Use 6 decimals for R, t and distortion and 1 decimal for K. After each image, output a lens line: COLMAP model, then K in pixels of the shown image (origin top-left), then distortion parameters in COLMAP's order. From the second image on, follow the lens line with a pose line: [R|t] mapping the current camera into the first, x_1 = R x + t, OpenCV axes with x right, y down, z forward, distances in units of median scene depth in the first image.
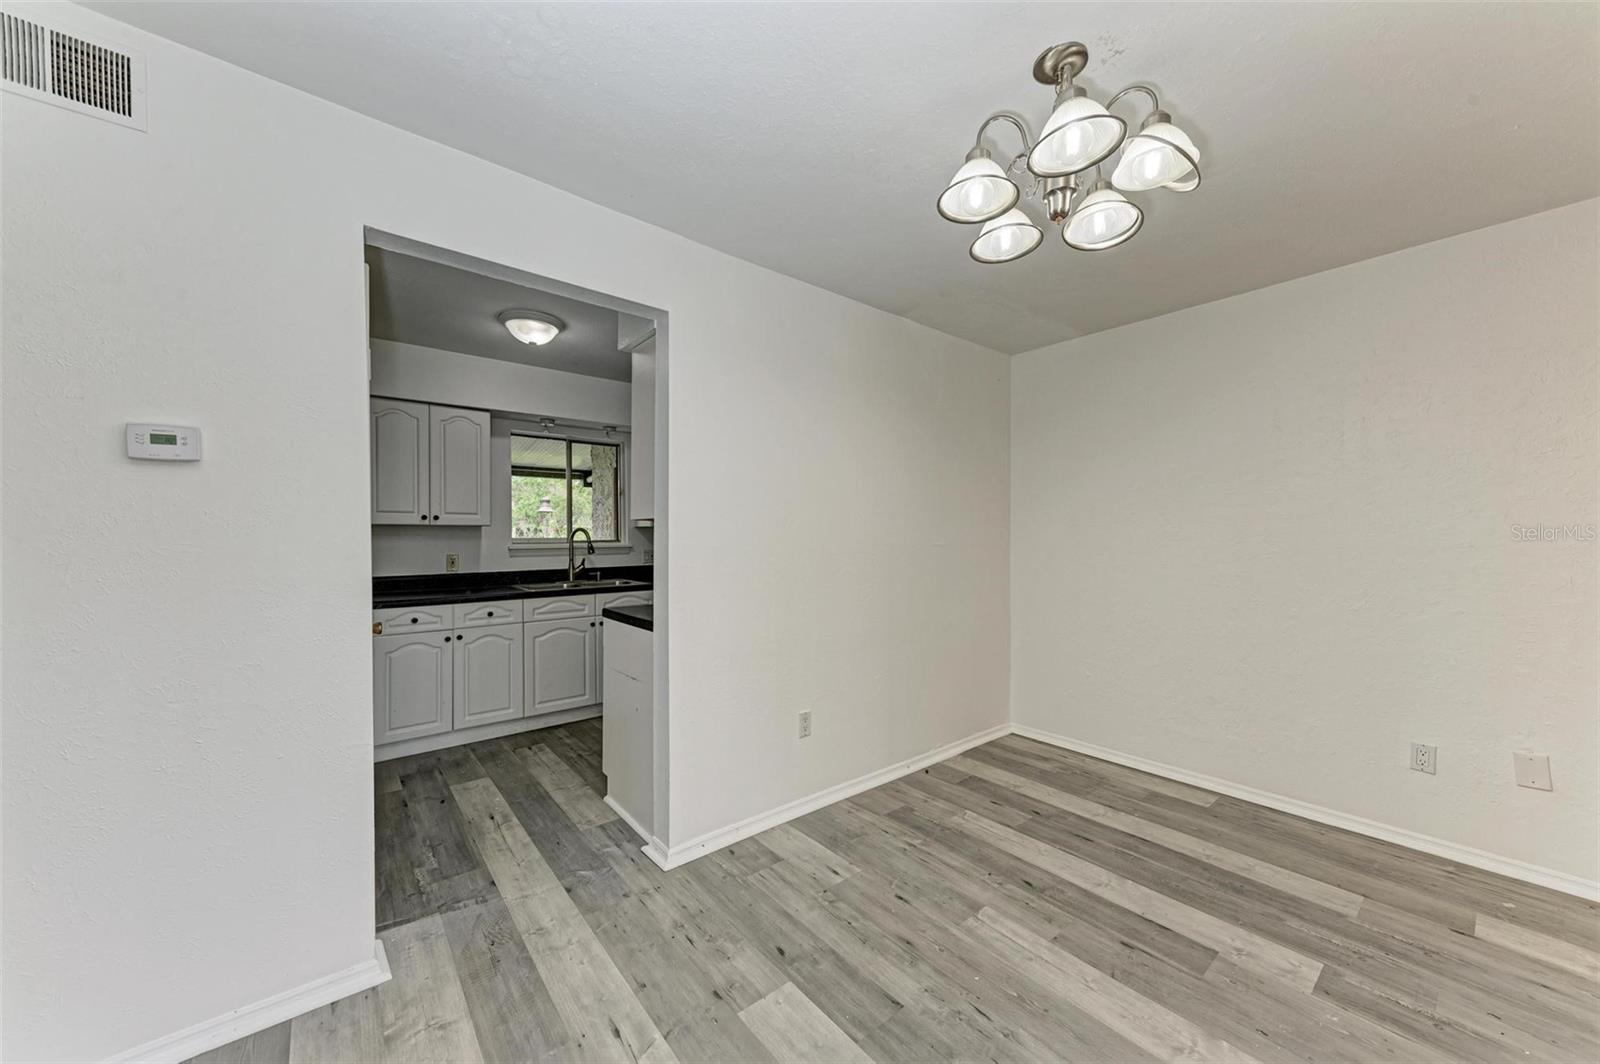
lens RADIAL K [[574.8, 0, 794.6], [0, 574.8, 536.0], [0, 0, 1]] dist [0.007529, -0.001716]
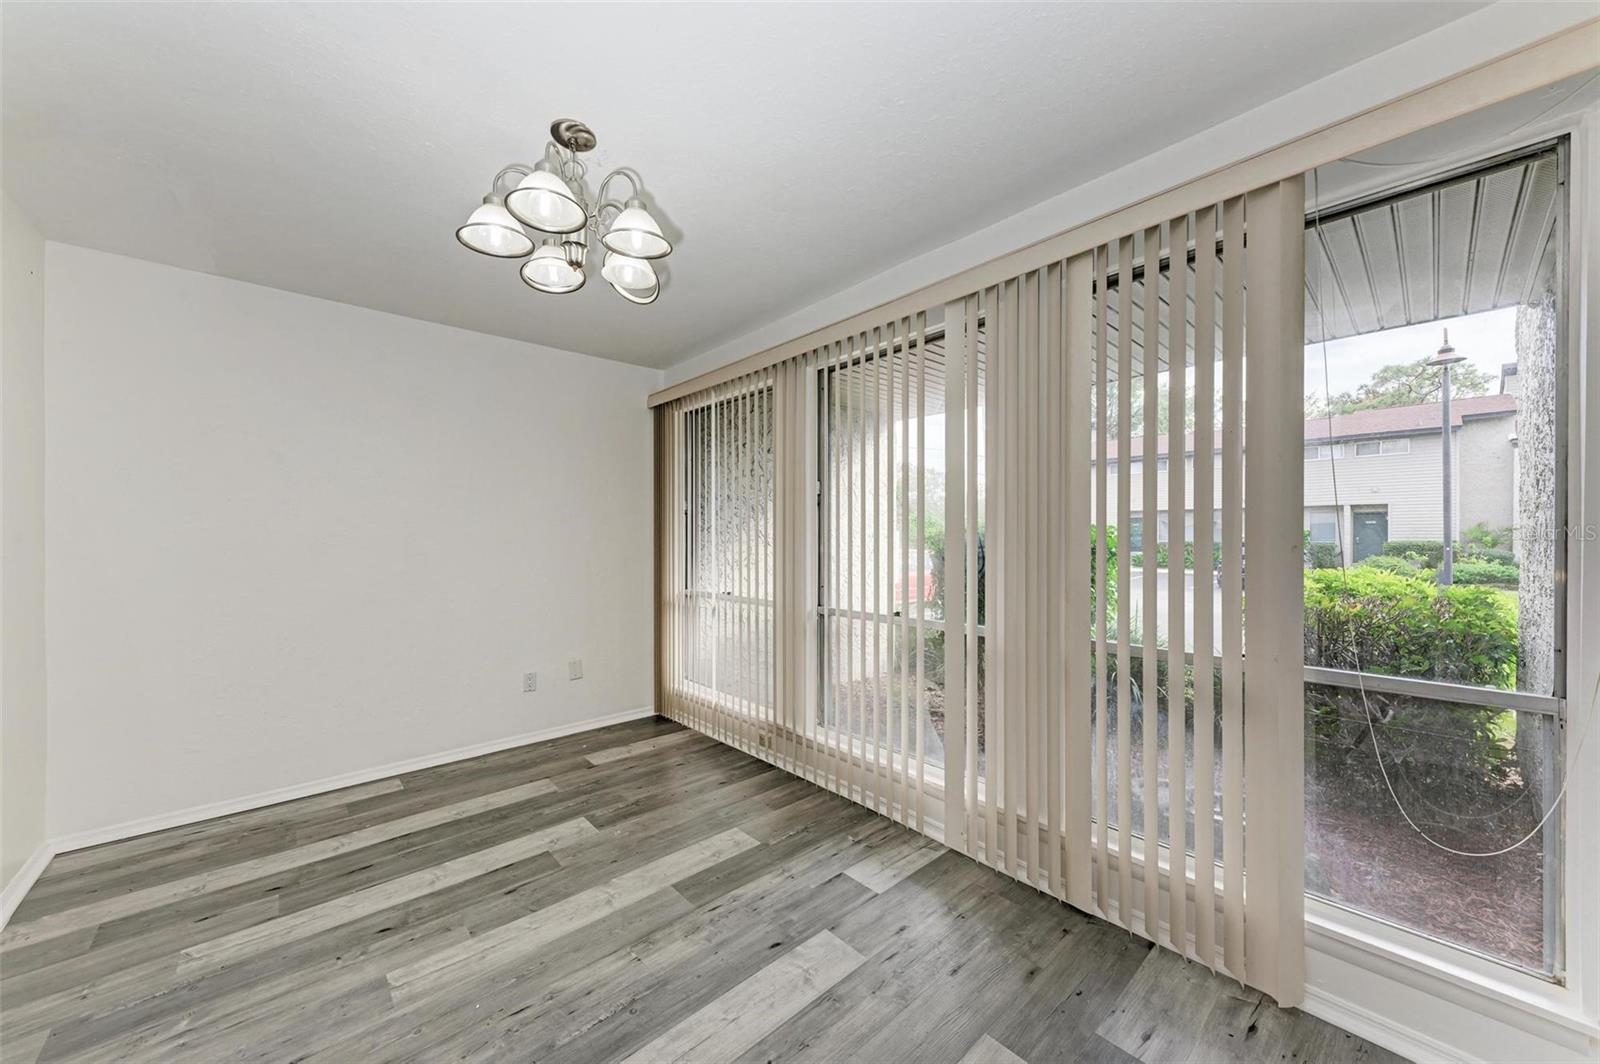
lens RADIAL K [[574.8, 0, 807.4], [0, 574.8, 539.4], [0, 0, 1]] dist [0.007529, -0.001716]
pose [[-0.057973, -0.008961, 0.998278, -0.502446], [0.001378, 0.999958, 0.009056, -0.002052], [-0.998317, 0.001900, -0.057959, 0.399130]]
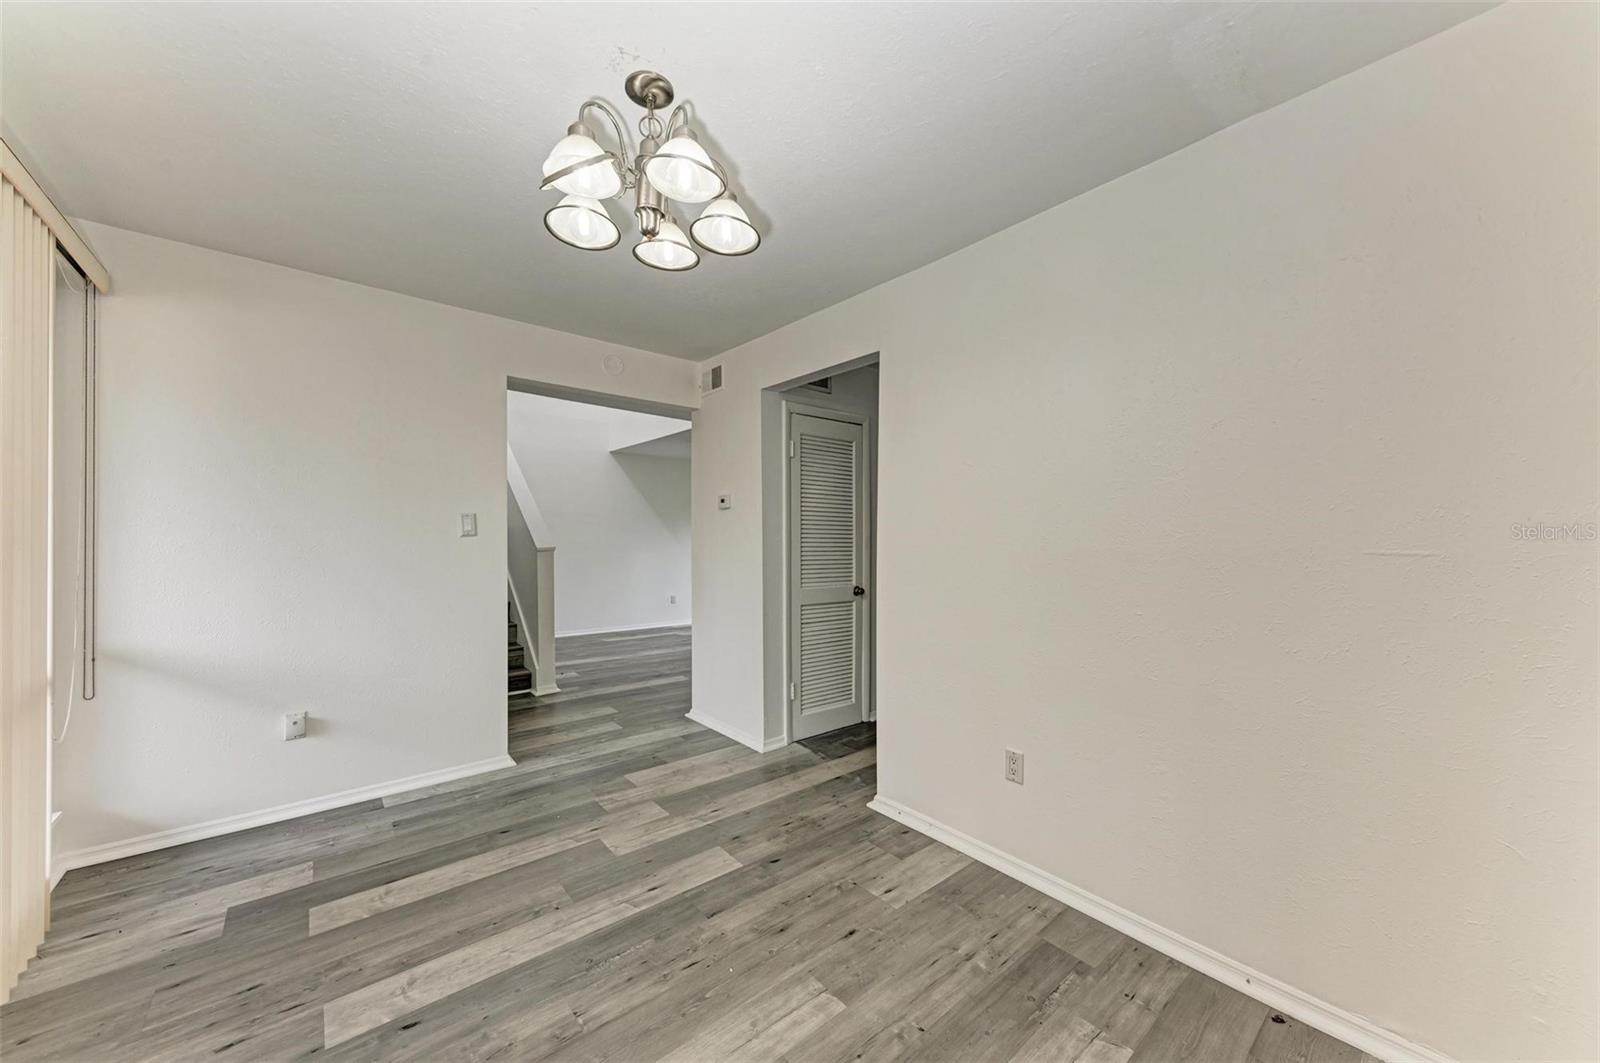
lens RADIAL K [[574.8, 0, 811.1], [0, 574.8, 532.6], [0, 0, 1]] dist [0.007529, -0.001716]
pose [[0.029360, -0.009050, -0.999528, 1.035784], [-0.005420, 0.999943, -0.009213, 0.003949], [0.999554, 0.005688, 0.029309, 0.854787]]
